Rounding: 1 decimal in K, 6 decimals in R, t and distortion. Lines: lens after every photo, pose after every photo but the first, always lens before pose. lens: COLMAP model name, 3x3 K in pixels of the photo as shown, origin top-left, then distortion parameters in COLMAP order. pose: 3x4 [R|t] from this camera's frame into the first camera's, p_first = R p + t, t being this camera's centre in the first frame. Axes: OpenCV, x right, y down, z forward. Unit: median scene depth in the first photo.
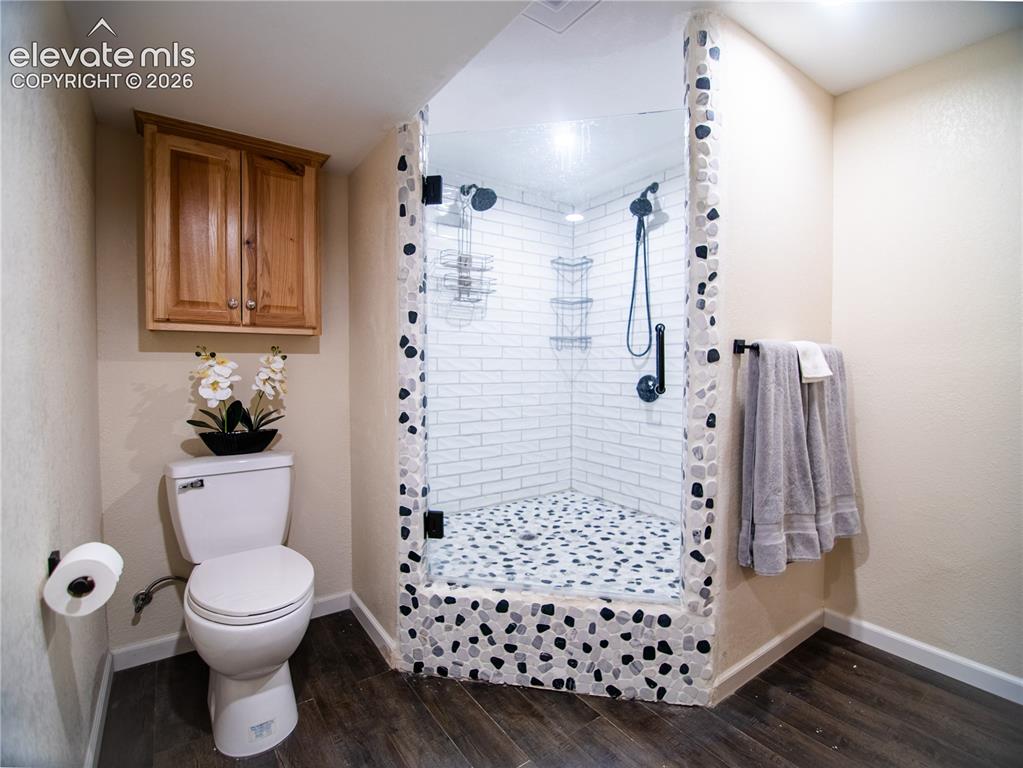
lens RADIAL K [[477.3, 0, 511.6], [0, 477.3, 380.1], [0, 0, 1]] dist [-0.016814, -0.001439]
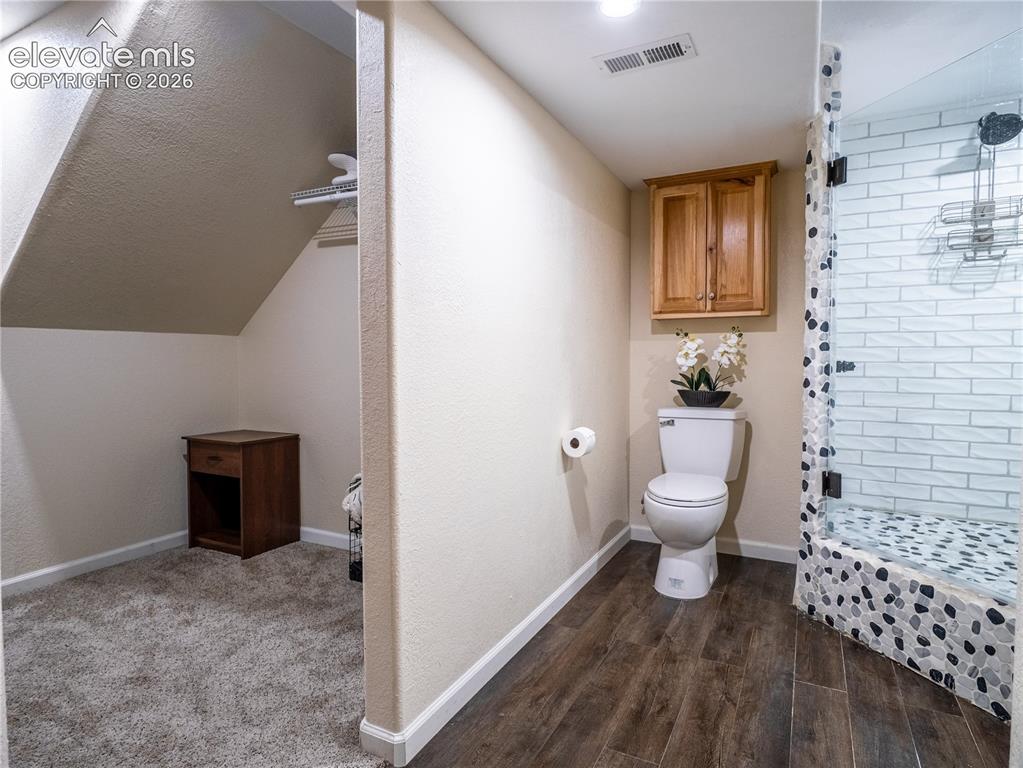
lens RADIAL K [[561.2, 0, 508.6], [0, 561.2, 381.7], [0, 0, 1]] dist [-0.001422, 0.000852]
pose [[0.447310, 0.033678, -0.893745, 0.646445], [-0.026600, 0.999350, 0.024345, 0.062521], [0.893983, 0.012884, 0.447915, -0.225524]]
